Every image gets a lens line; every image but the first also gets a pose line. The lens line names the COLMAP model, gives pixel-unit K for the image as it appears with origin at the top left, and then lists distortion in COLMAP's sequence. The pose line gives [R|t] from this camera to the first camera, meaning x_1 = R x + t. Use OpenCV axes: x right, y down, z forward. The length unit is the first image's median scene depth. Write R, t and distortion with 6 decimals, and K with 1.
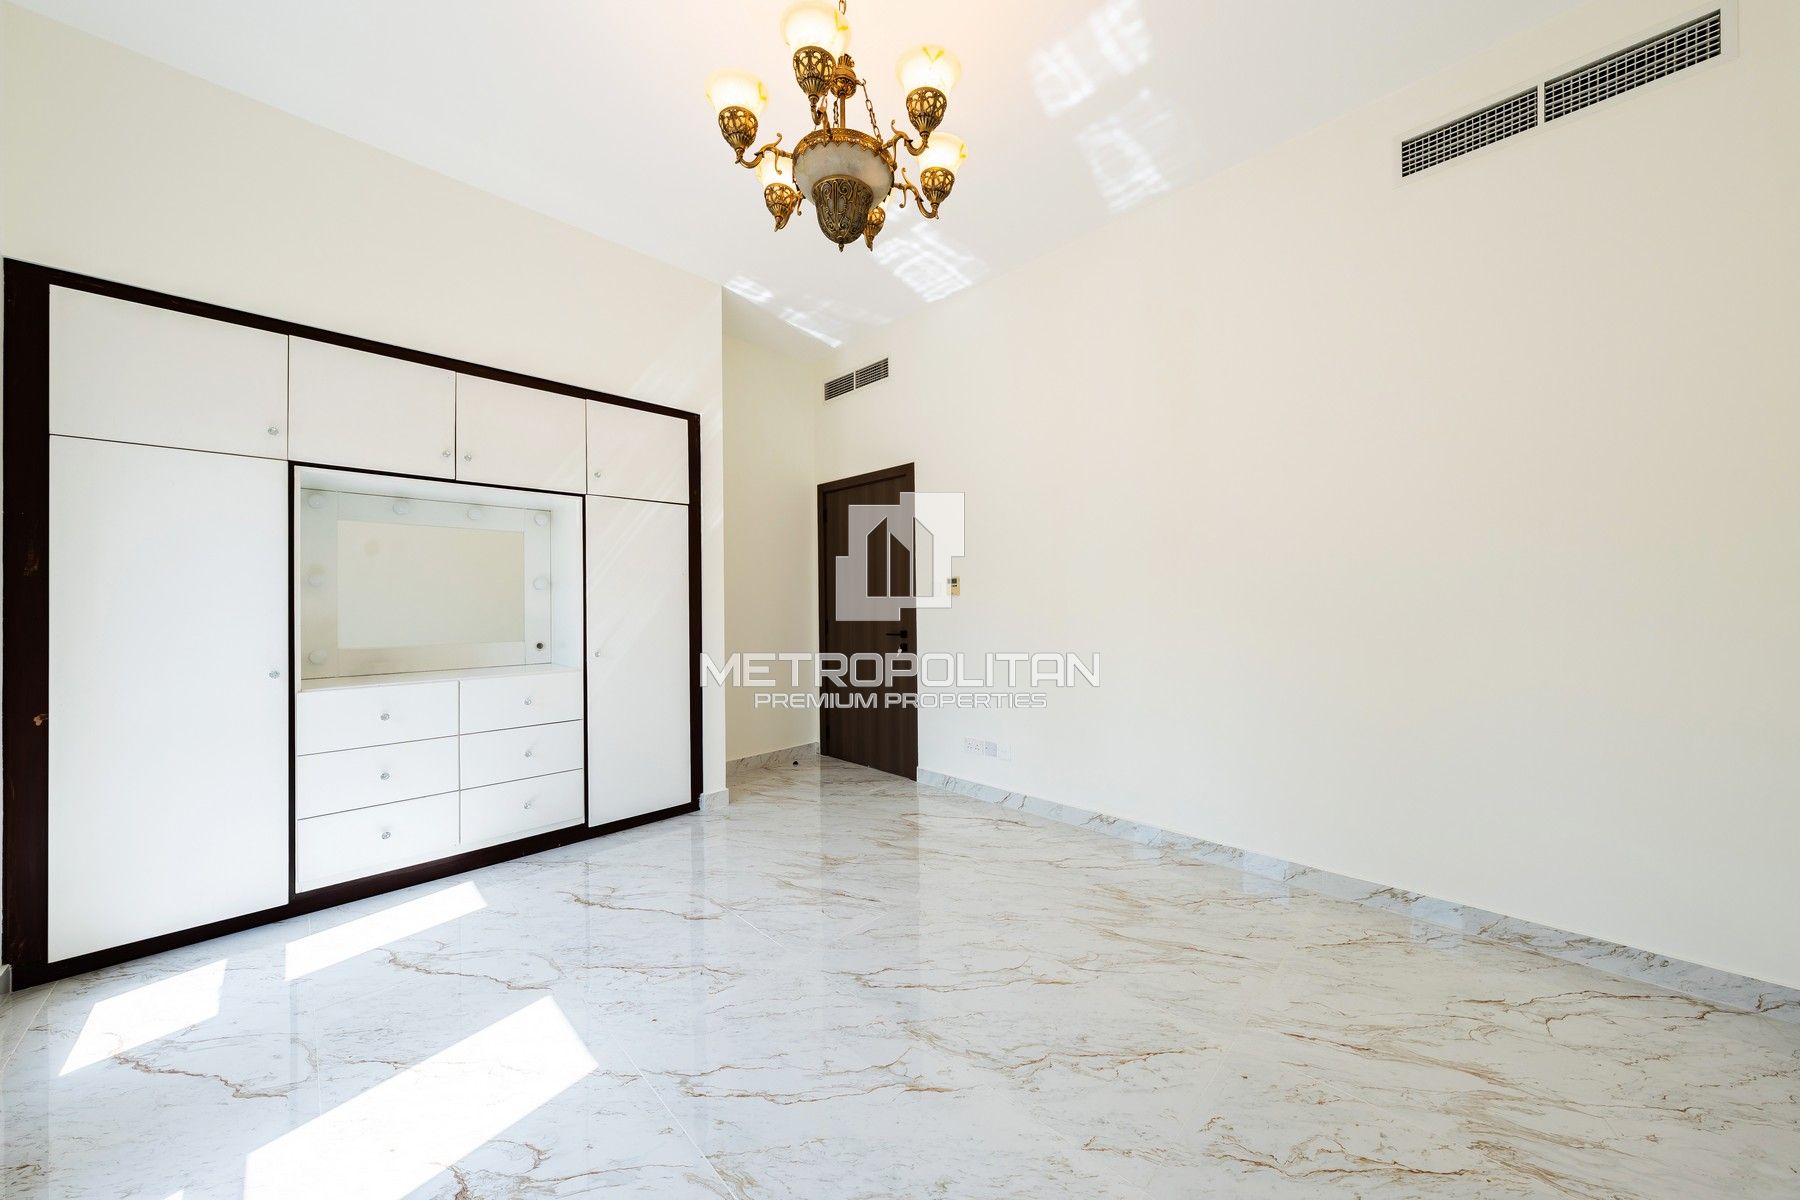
lens RADIAL K [[607.8, 0, 895.2], [0, 607.8, 598.4], [0, 0, 1]] dist [0.000032, 0.000025]
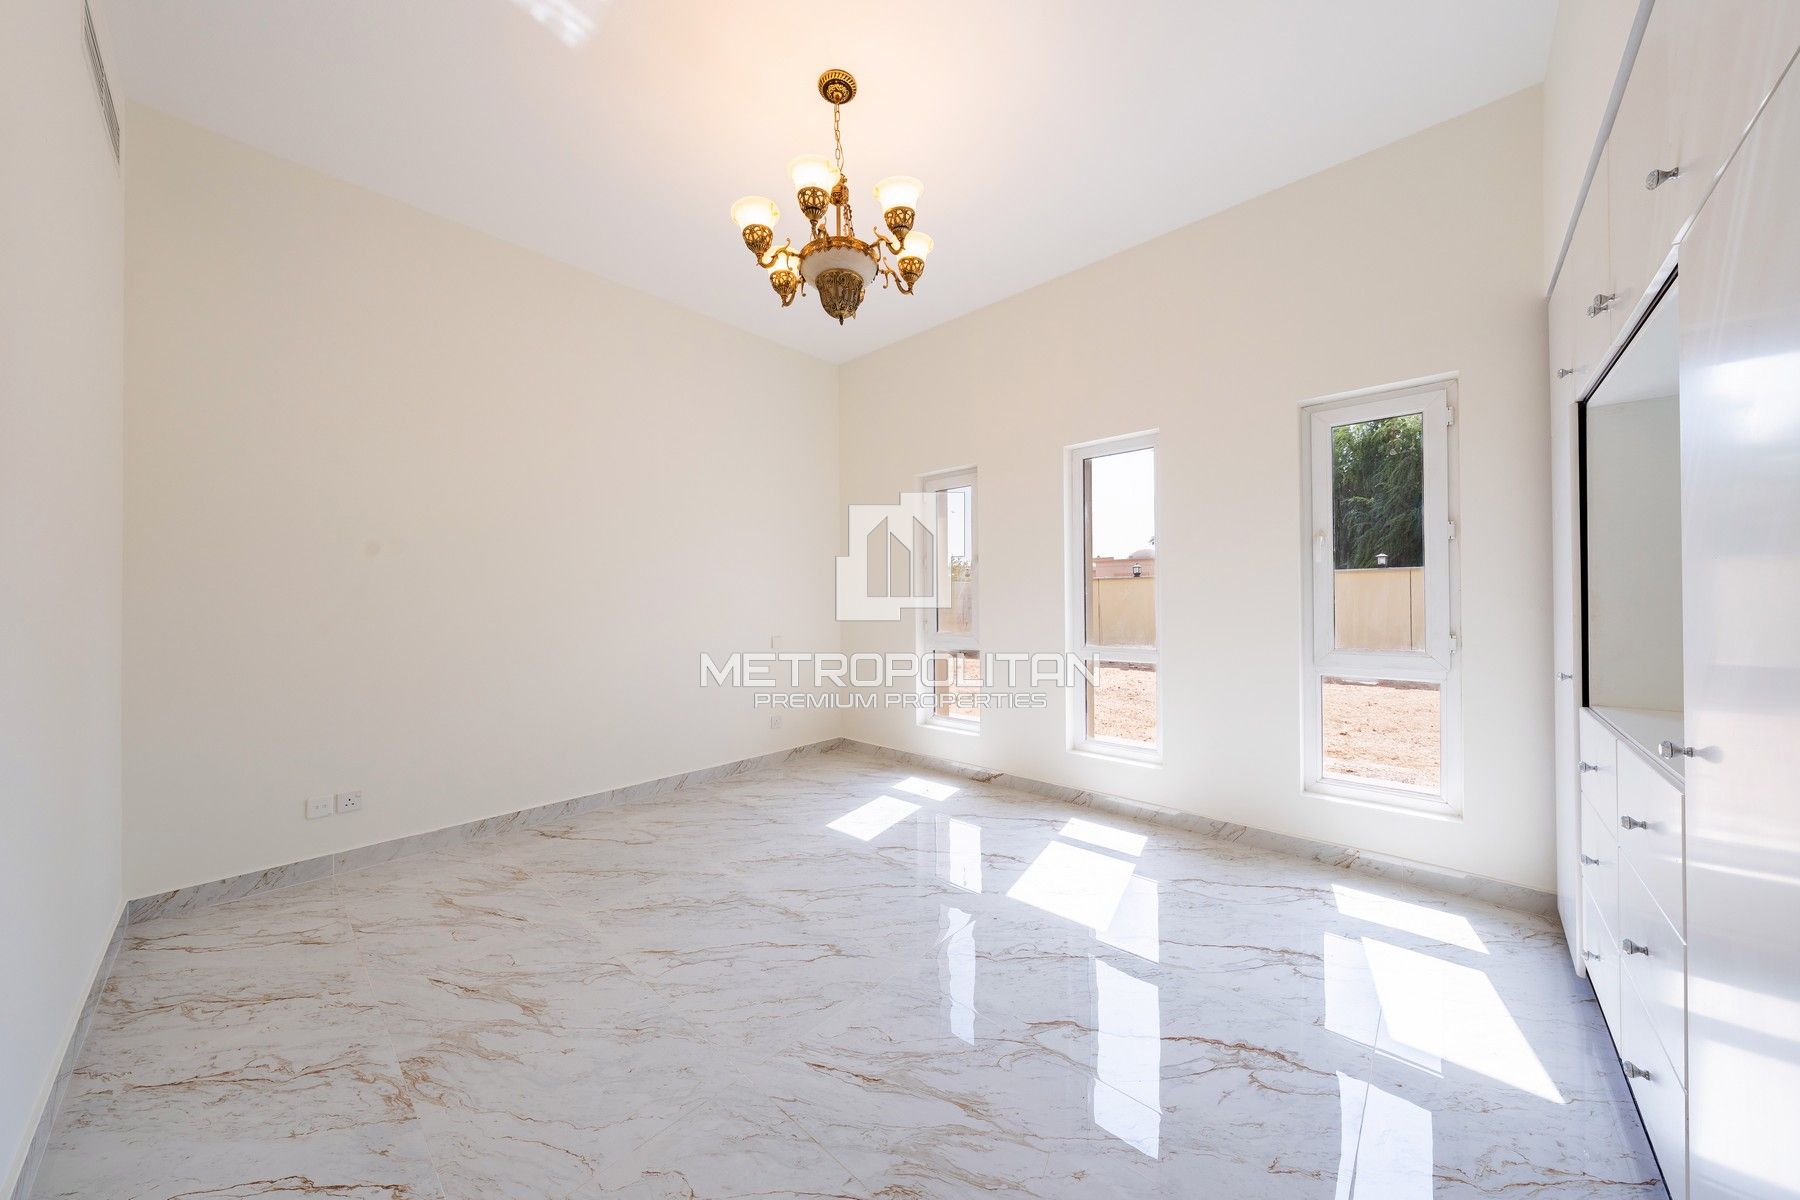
lens RADIAL K [[607.8, 0, 895.2], [0, 607.8, 598.4], [0, 0, 1]] dist [0.000032, 0.000025]
pose [[-0.998904, 0.017448, -0.043442, -0.124945], [0.017932, 0.999781, -0.010777, 0.016888], [0.043245, -0.011544, -0.998998, 2.090741]]
